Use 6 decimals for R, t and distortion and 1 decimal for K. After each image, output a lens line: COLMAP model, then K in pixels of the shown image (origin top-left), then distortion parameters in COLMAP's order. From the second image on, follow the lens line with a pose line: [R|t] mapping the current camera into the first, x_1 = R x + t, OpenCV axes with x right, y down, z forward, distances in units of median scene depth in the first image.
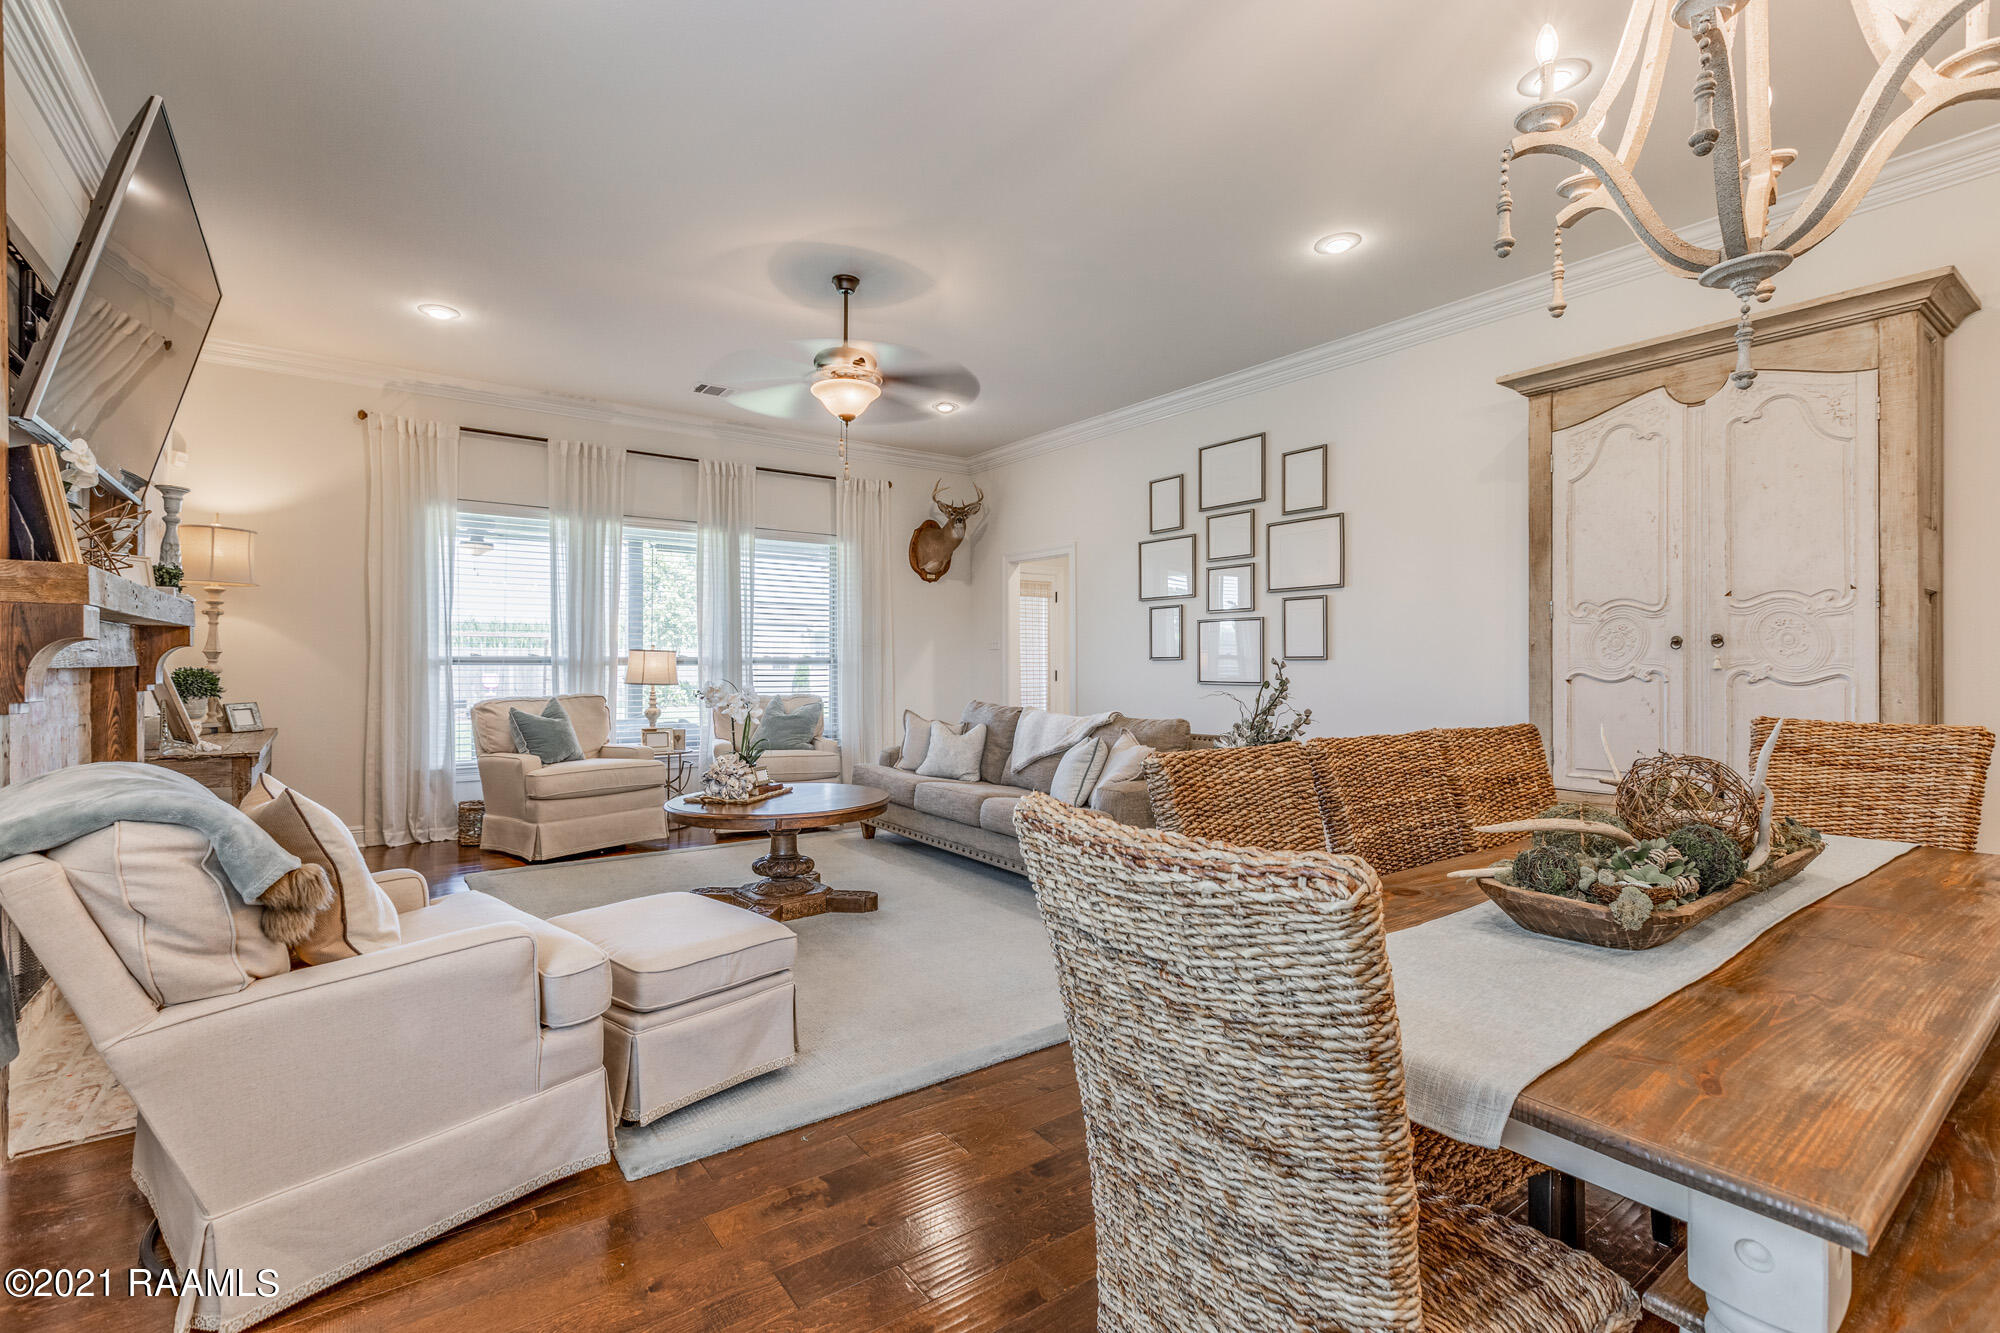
lens RADIAL K [[903.8, 0, 1000.0], [0, 903.8, 666.5], [0, 0, 1]] dist [0.000277, 0.000021]
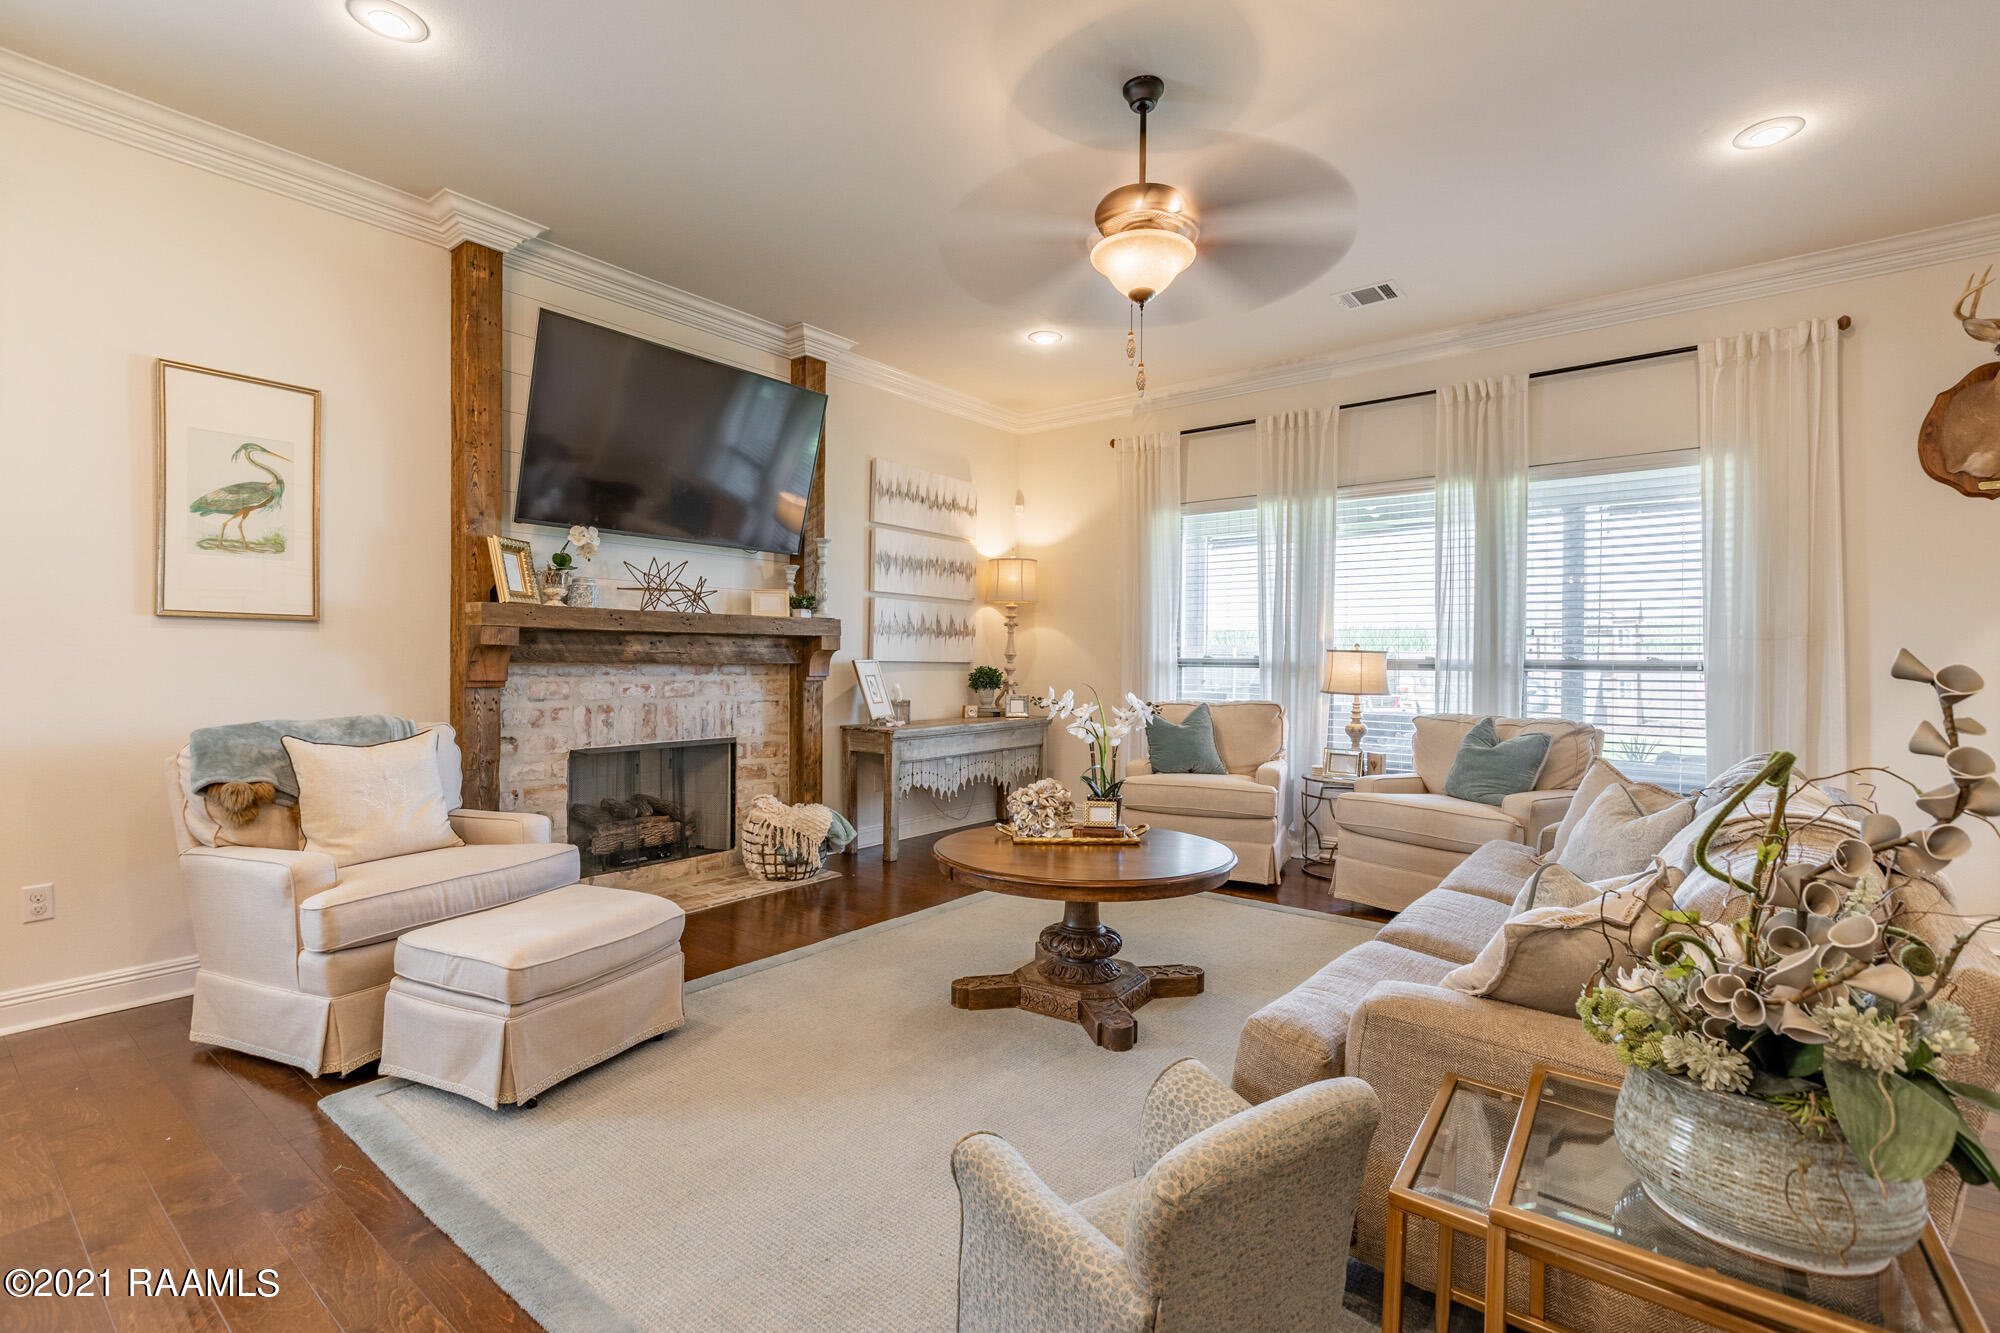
lens RADIAL K [[903.8, 0, 1000.0], [0, 903.8, 666.5], [0, 0, 1]] dist [0.000277, 0.000021]
pose [[0.263117, 0.005612, -0.964748, 0.311611], [-0.012447, 0.999920, 0.002421, -0.001889], [0.964684, 0.011371, 0.263166, 0.509425]]
